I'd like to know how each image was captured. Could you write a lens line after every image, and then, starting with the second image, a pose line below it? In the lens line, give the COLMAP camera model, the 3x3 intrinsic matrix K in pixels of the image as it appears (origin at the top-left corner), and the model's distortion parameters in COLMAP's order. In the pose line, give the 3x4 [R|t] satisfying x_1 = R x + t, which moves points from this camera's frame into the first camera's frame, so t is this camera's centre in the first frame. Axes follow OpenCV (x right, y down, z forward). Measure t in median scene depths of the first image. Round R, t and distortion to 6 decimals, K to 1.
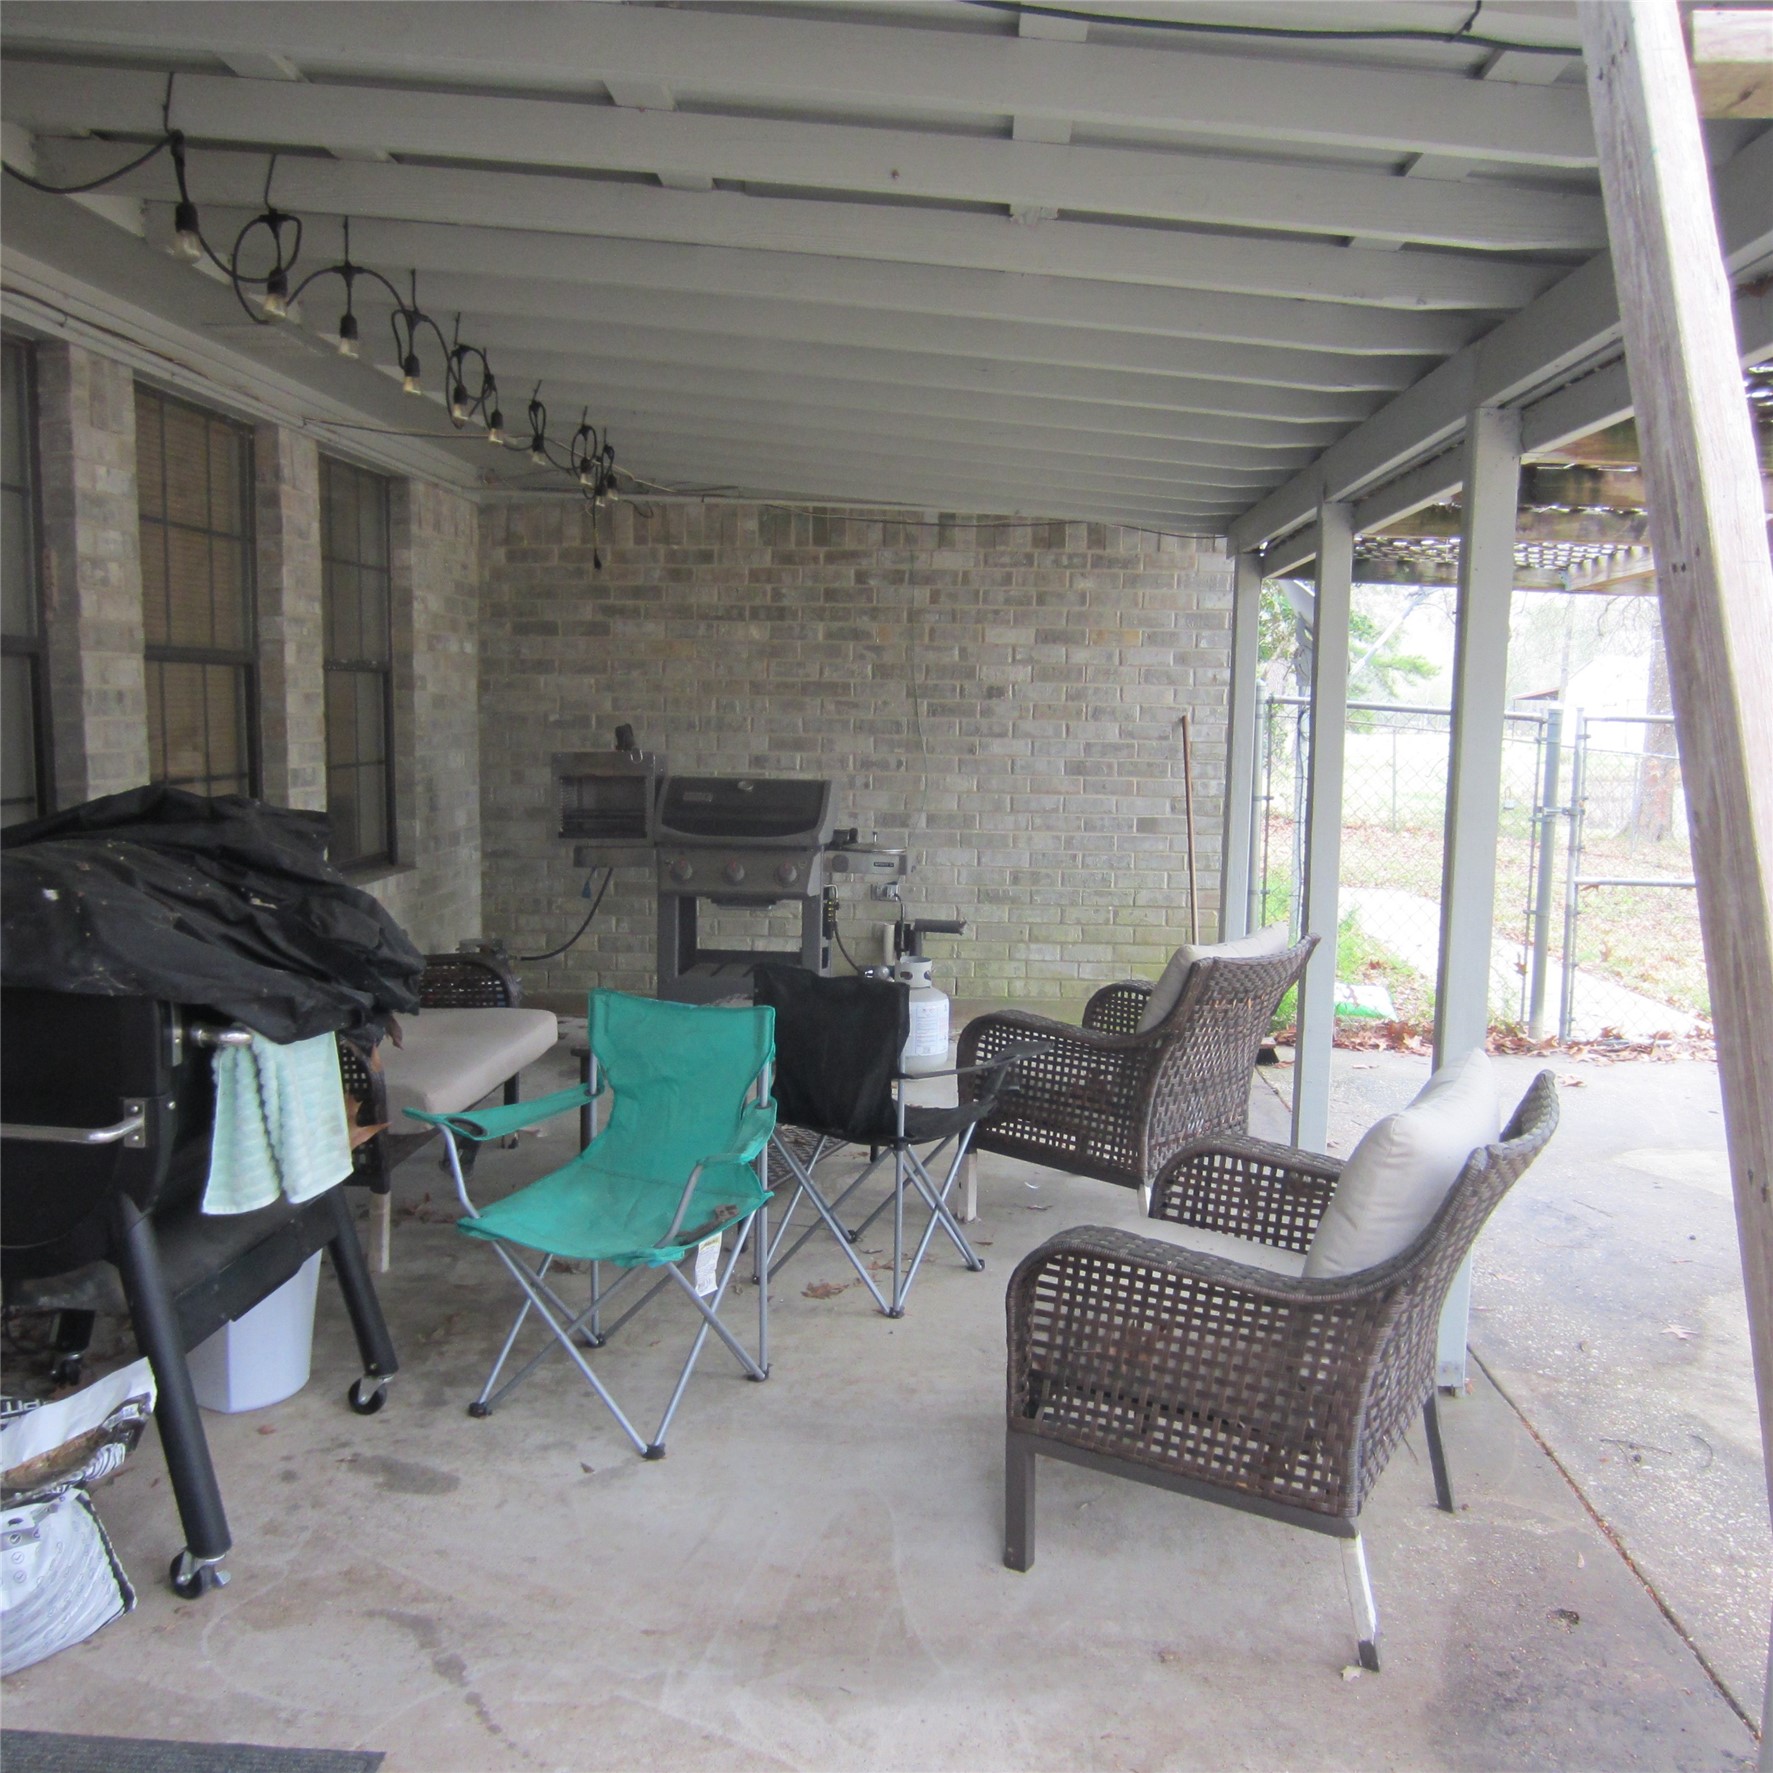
lens RADIAL K [[1663.4, 0, 886.5], [0, 1663.4, 886.5], [0, 0, 1]] dist [-0.007290, -0.002861]
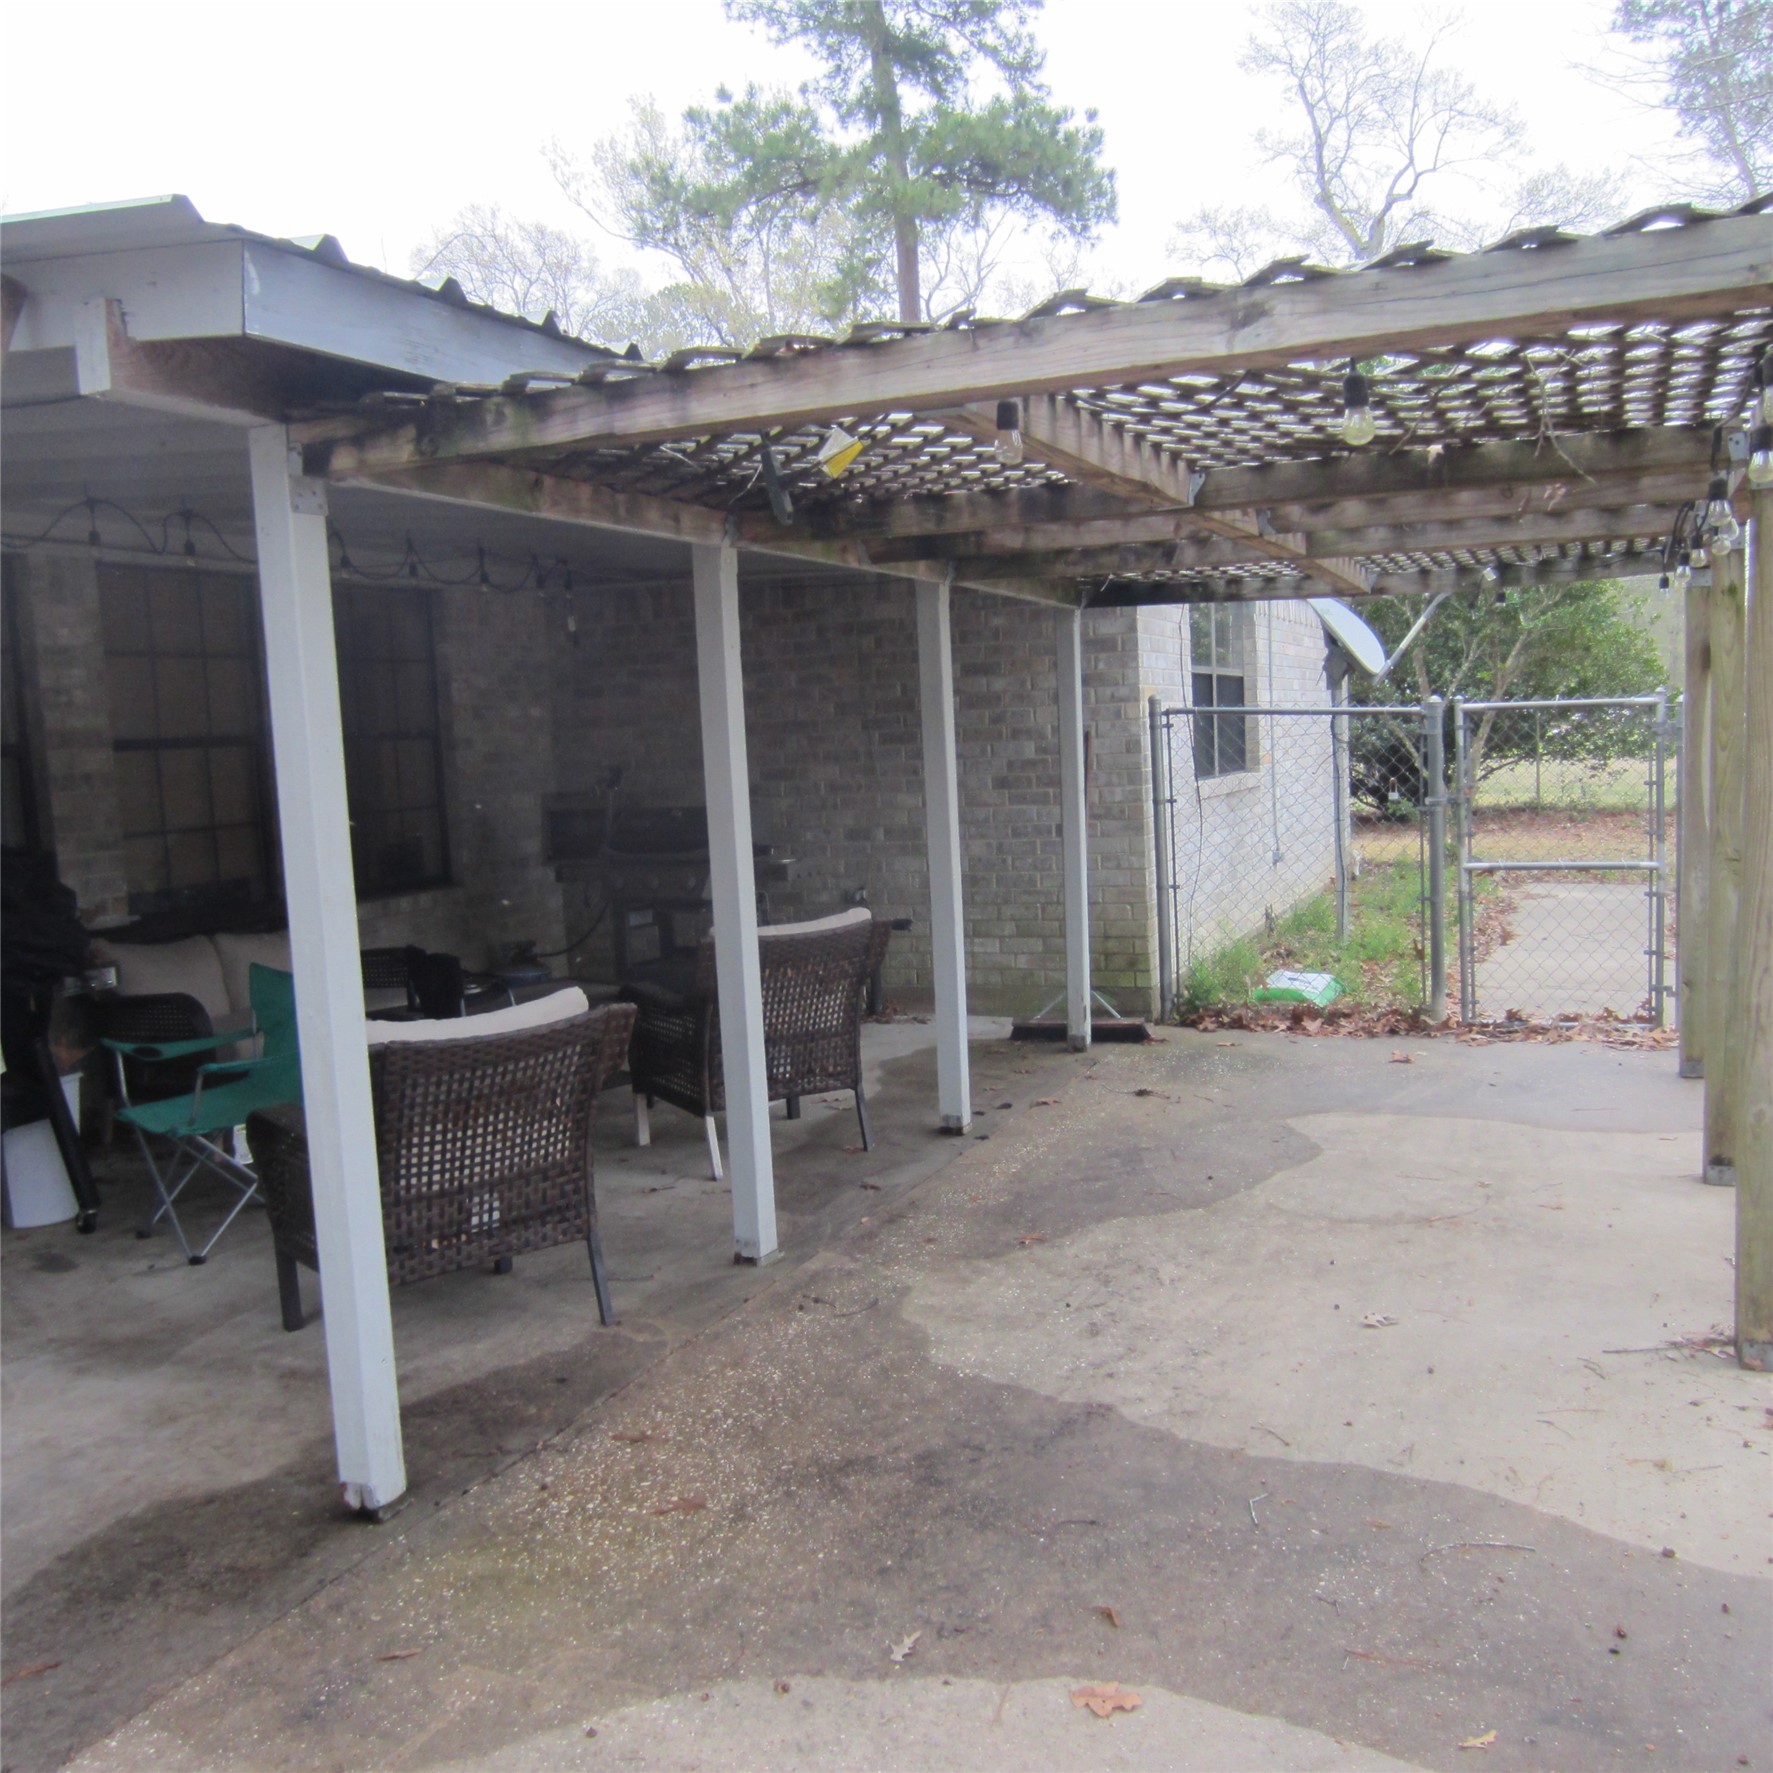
lens RADIAL K [[1663.4, 0, 886.5], [0, 1663.4, 886.5], [0, 0, 1]] dist [-0.007290, -0.002861]
pose [[0.935985, -0.028594, -0.350878, 0.440164], [0.024952, 0.999578, -0.014897, 0.014929], [0.351156, 0.005189, 0.936303, -0.093174]]
